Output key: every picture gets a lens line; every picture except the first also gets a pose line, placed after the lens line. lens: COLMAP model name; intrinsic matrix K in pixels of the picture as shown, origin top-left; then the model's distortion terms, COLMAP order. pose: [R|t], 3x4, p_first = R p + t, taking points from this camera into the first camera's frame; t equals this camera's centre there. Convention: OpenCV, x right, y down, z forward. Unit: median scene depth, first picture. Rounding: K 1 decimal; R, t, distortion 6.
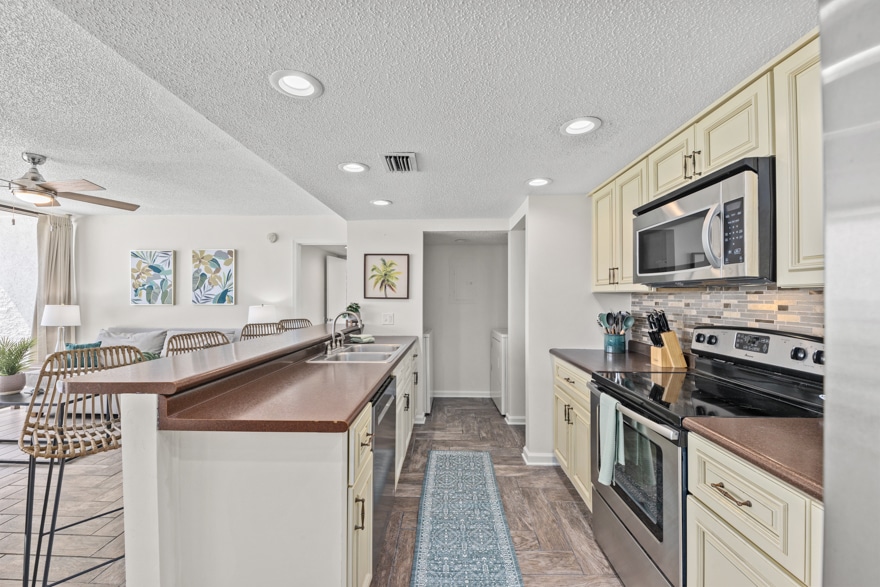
lens RADIAL K [[362.6, 0, 439.5], [0, 362.6, 296.1], [0, 0, 1]] dist [0.013837, -0.000709]
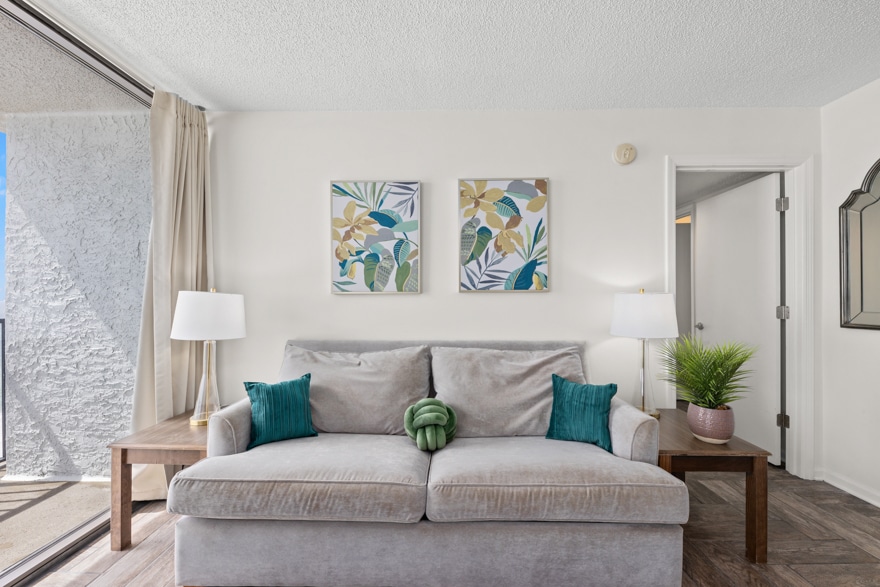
lens RADIAL K [[362.6, 0, 438.2], [0, 362.6, 293.0], [0, 0, 1]] dist [0.013837, -0.000709]
pose [[0.999537, -0.003592, 0.030200, -0.721290], [0.003916, 0.999935, -0.010704, 0.029212], [-0.030160, 0.010817, 0.999487, 0.519774]]
